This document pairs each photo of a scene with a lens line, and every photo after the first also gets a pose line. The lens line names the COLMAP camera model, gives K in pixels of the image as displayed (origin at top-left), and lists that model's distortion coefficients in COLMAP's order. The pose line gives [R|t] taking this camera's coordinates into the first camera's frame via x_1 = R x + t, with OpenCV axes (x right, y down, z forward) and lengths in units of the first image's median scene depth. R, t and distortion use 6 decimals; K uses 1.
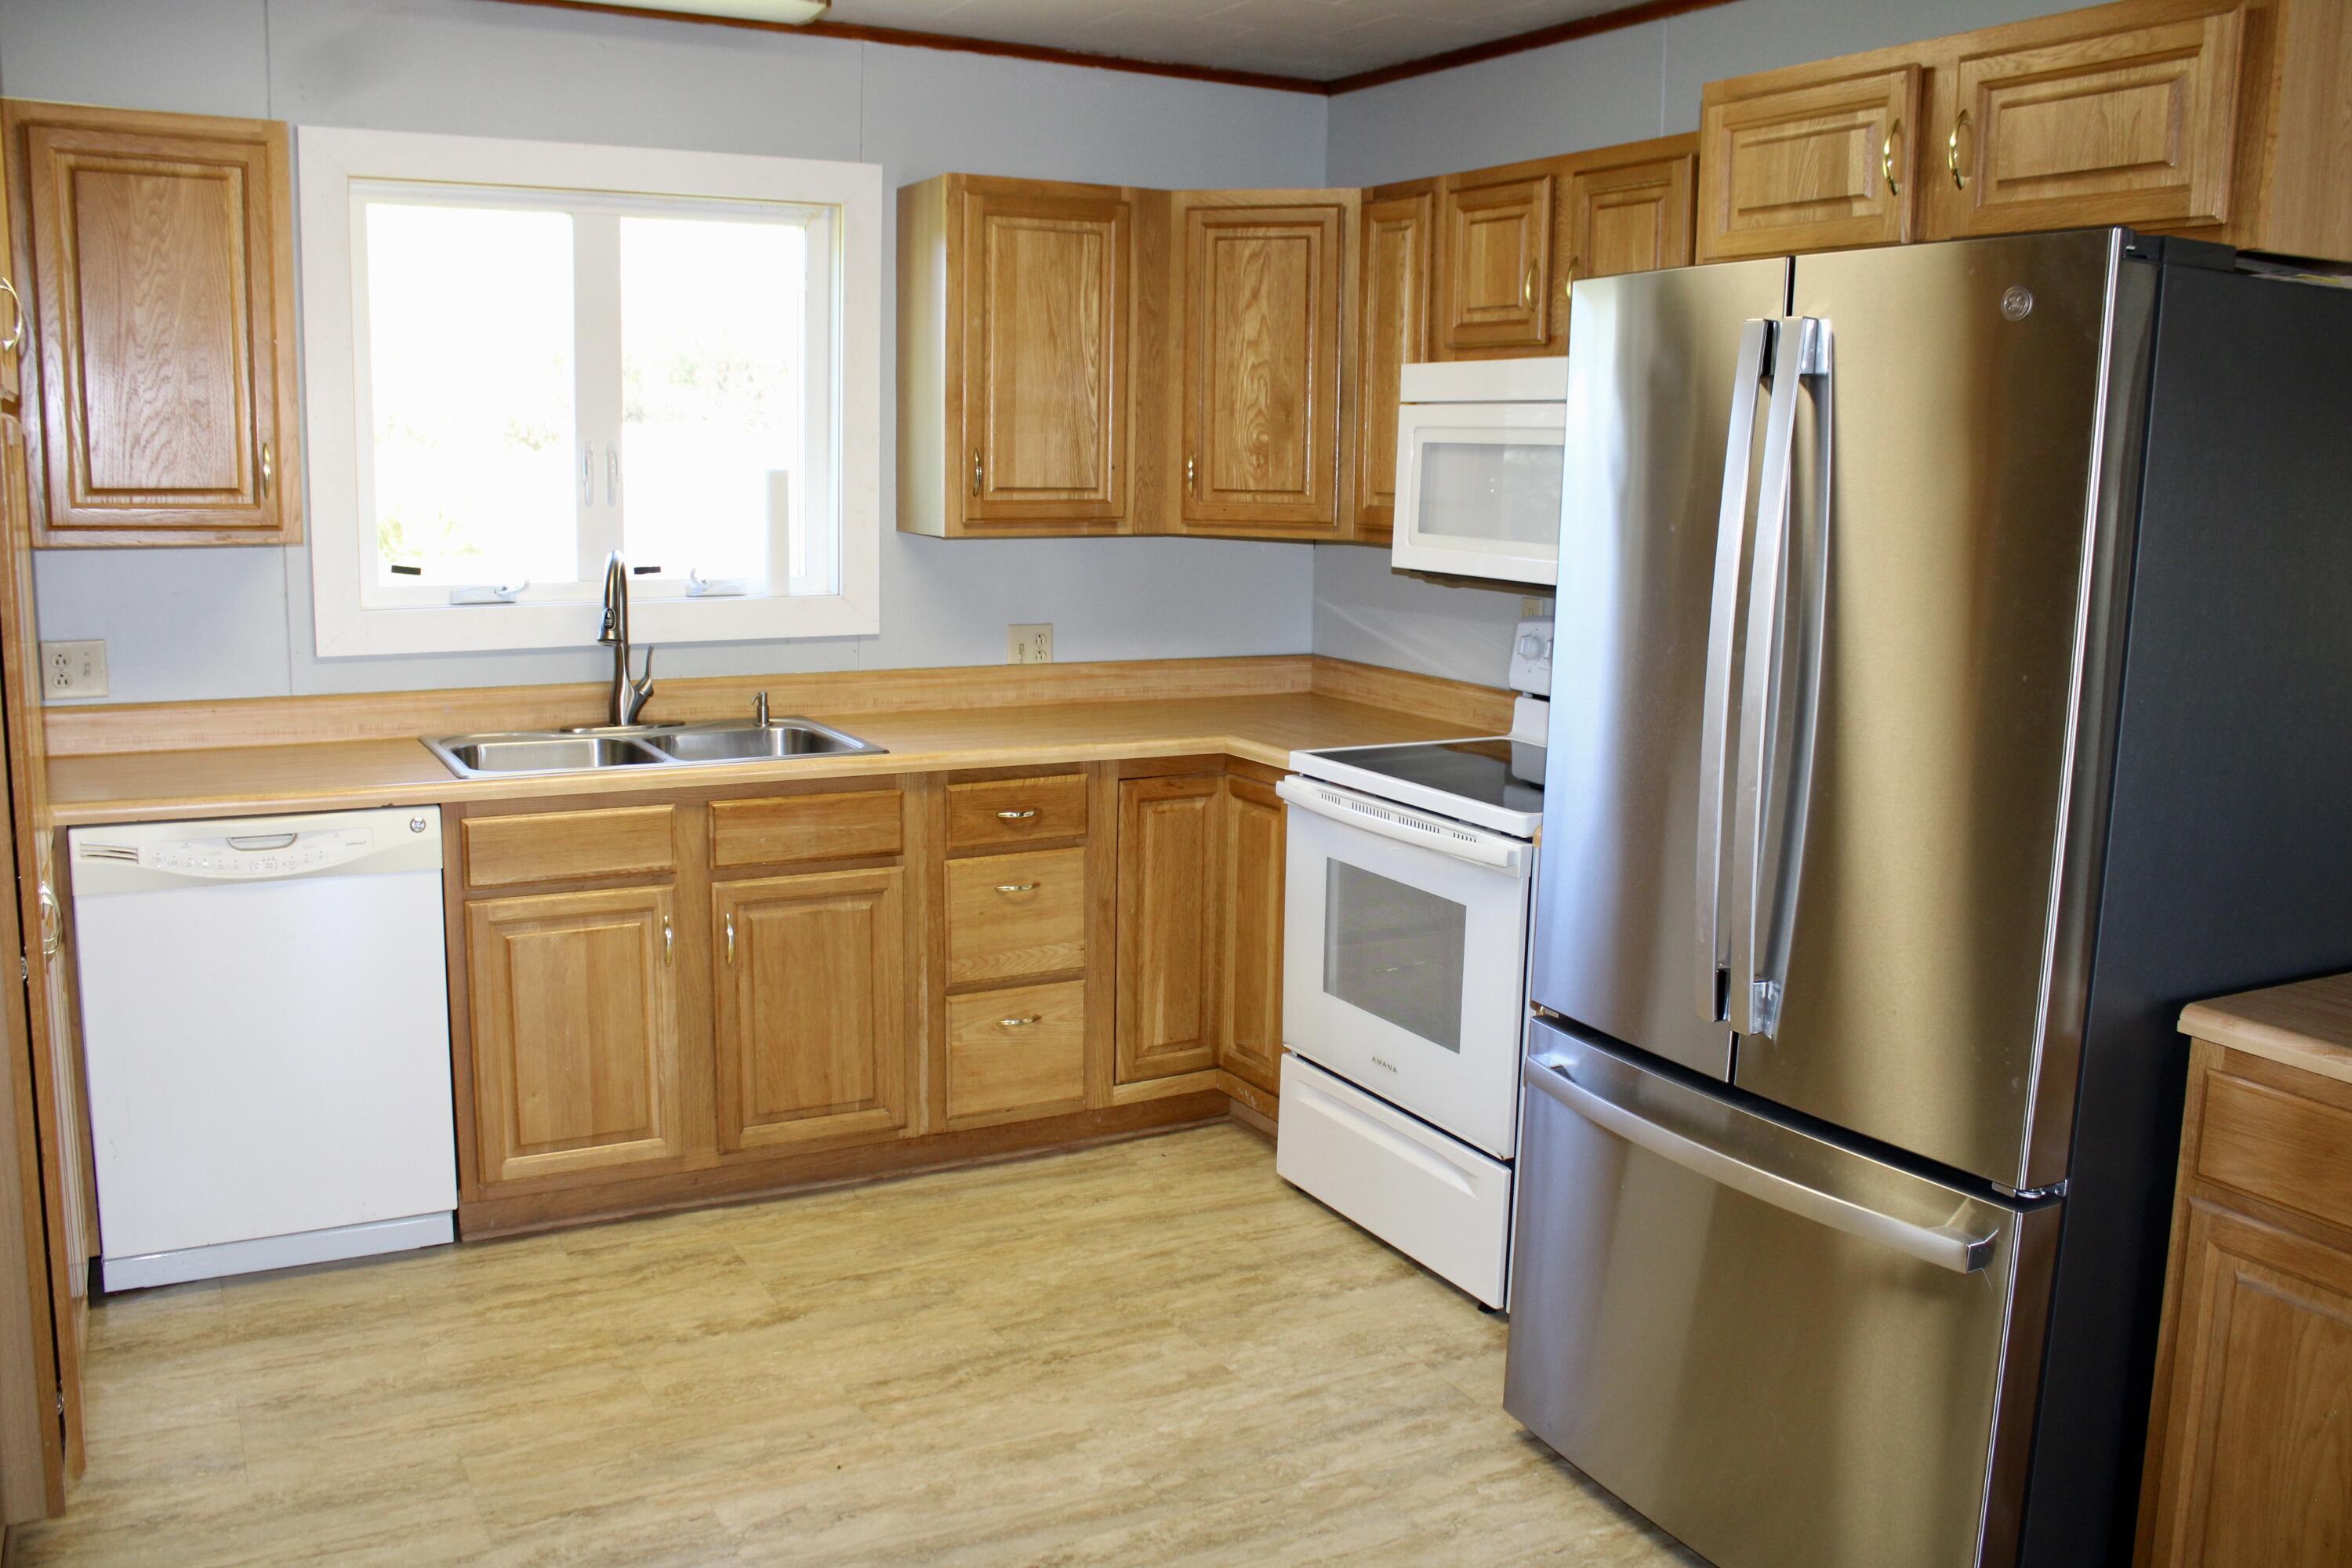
lens RADIAL K [[1967.6, 0, 1183.7], [0, 1967.6, 780.0], [0, 0, 1]] dist [-0.161106, 0.143200]
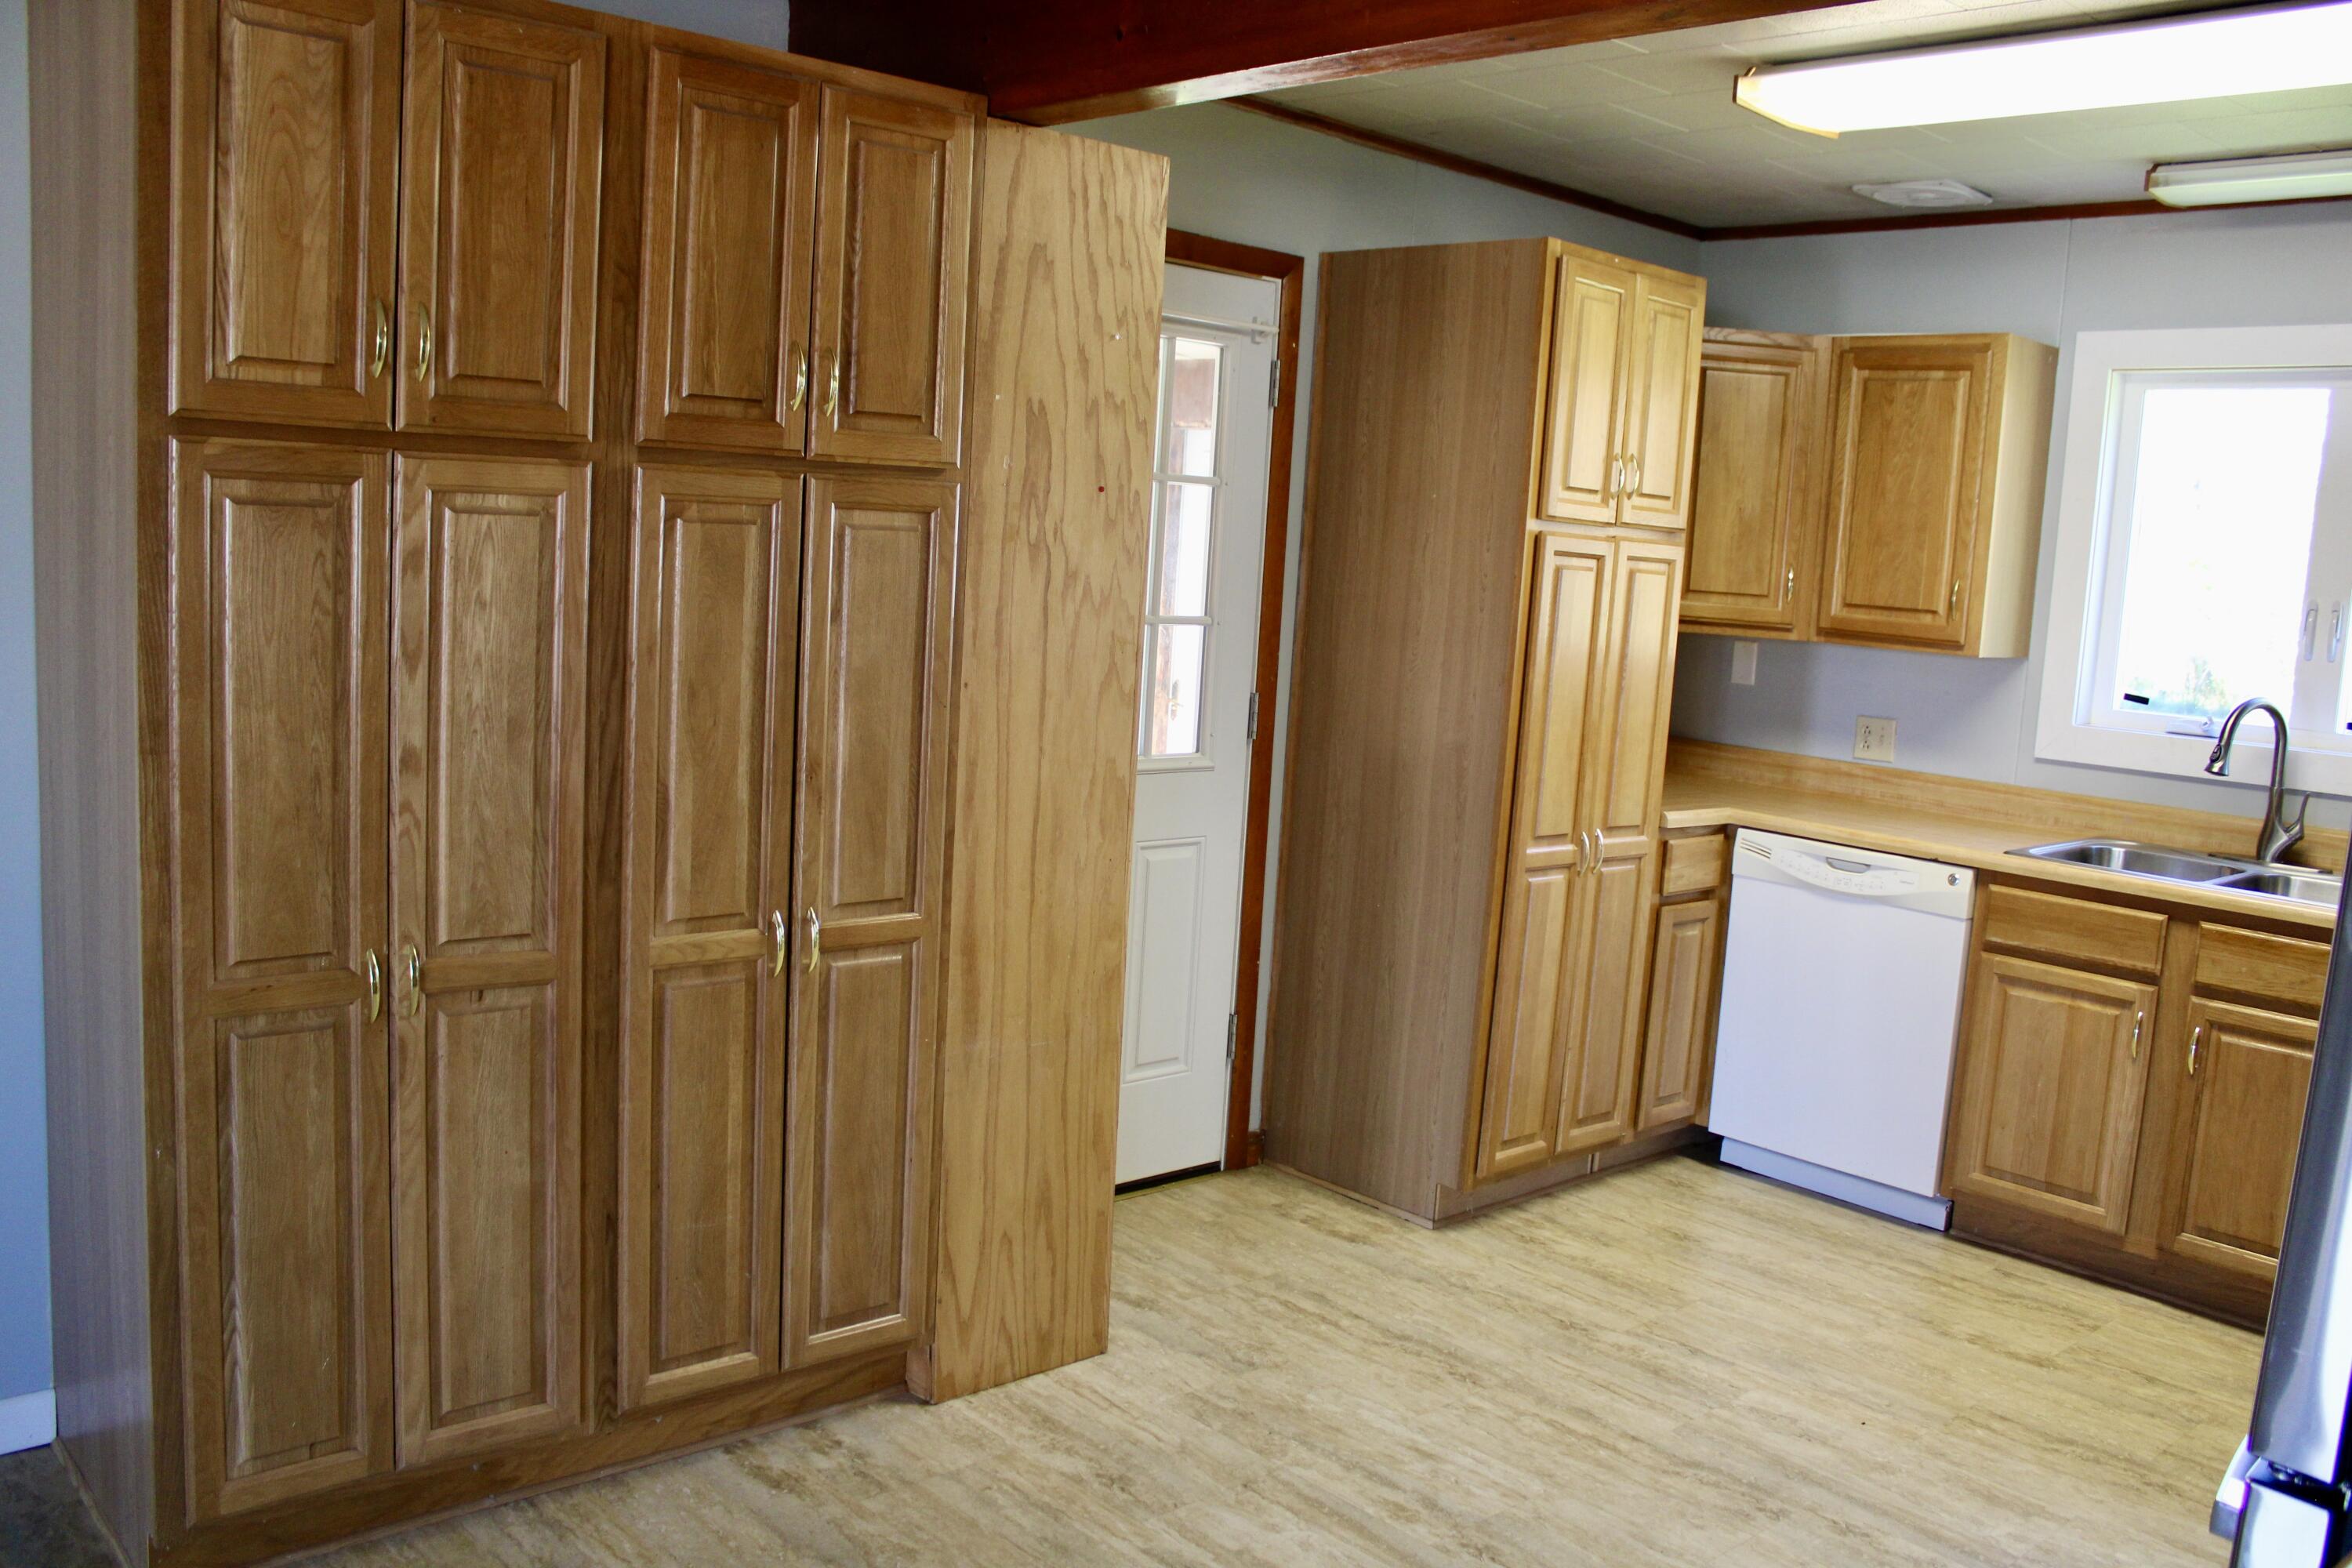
lens RADIAL K [[1967.6, 0, 1183.7], [0, 1967.6, 780.0], [0, 0, 1]] dist [-0.161106, 0.143200]
pose [[0.236681, 0.116083, -0.964628, 0.596597], [-0.214245, 0.974633, 0.064720, -0.011941], [0.947671, 0.191349, 0.255547, 0.165603]]
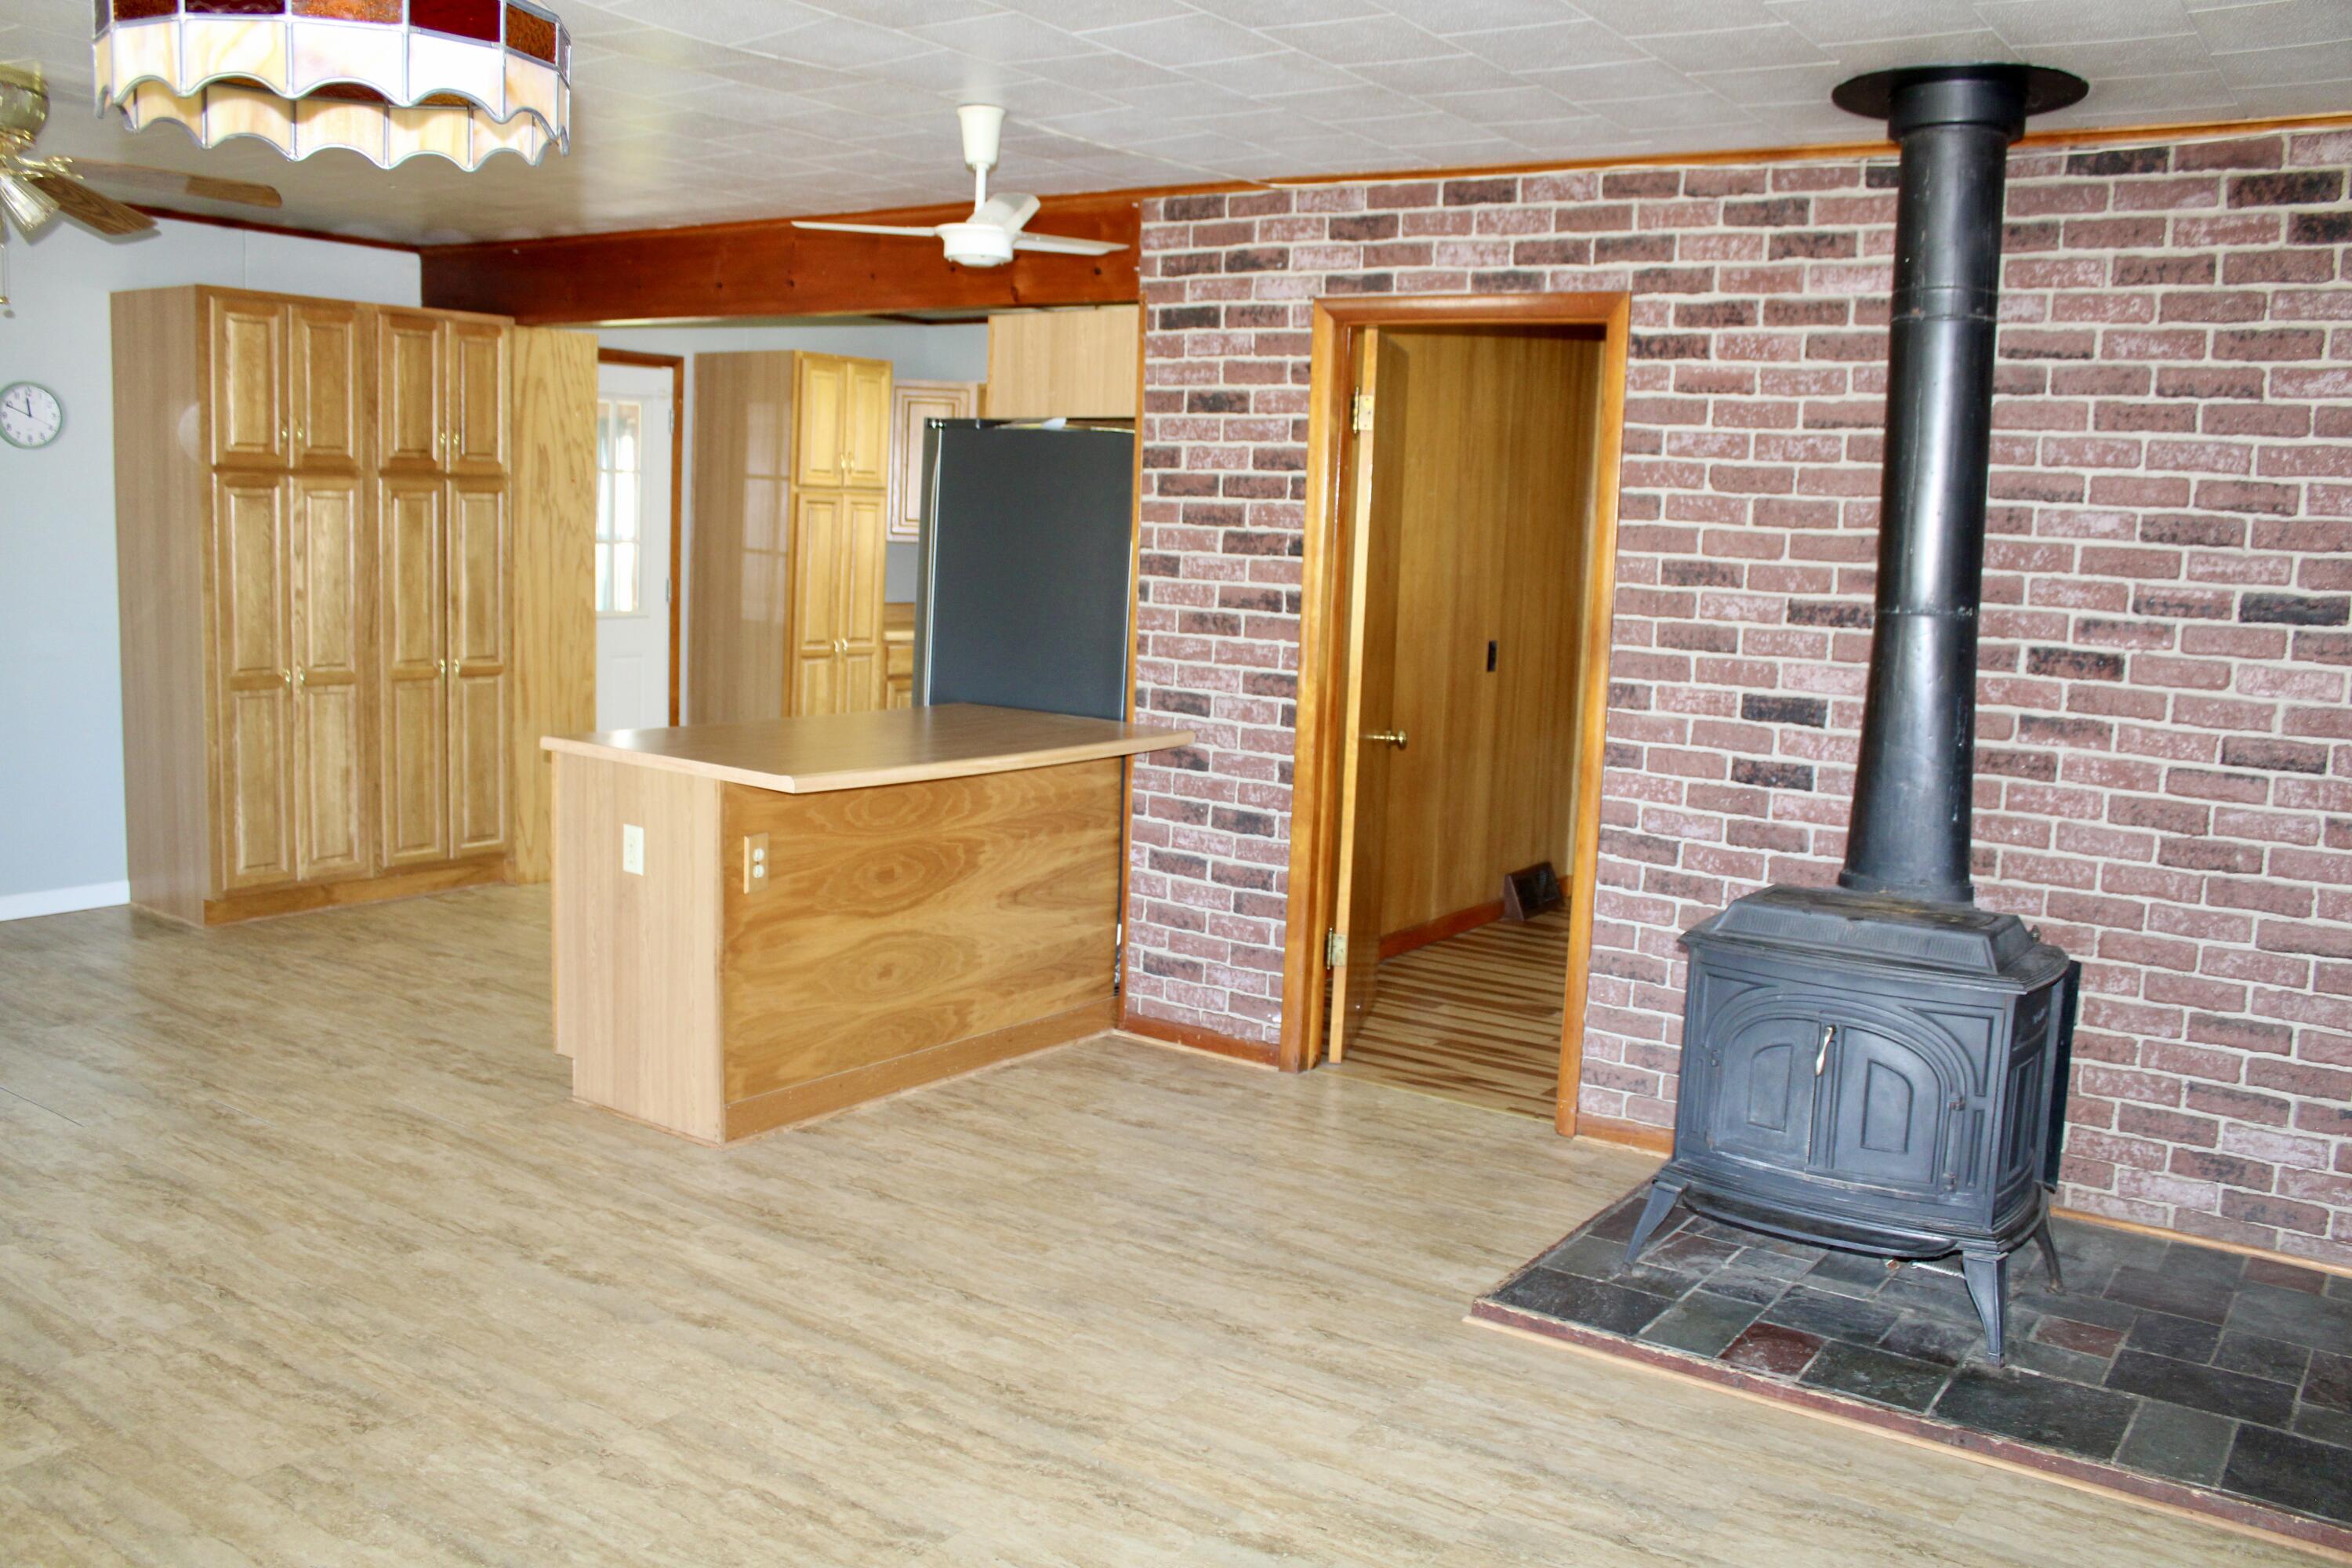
lens RADIAL K [[1967.6, 0, 1183.7], [0, 1967.6, 780.0], [0, 0, 1]] dist [-0.161106, 0.143200]
pose [[0.440527, 0.117398, -0.890030, 1.744997], [-0.177435, 0.983241, 0.041871, 0.031227], [0.880030, 0.139477, 0.453975, 0.030638]]
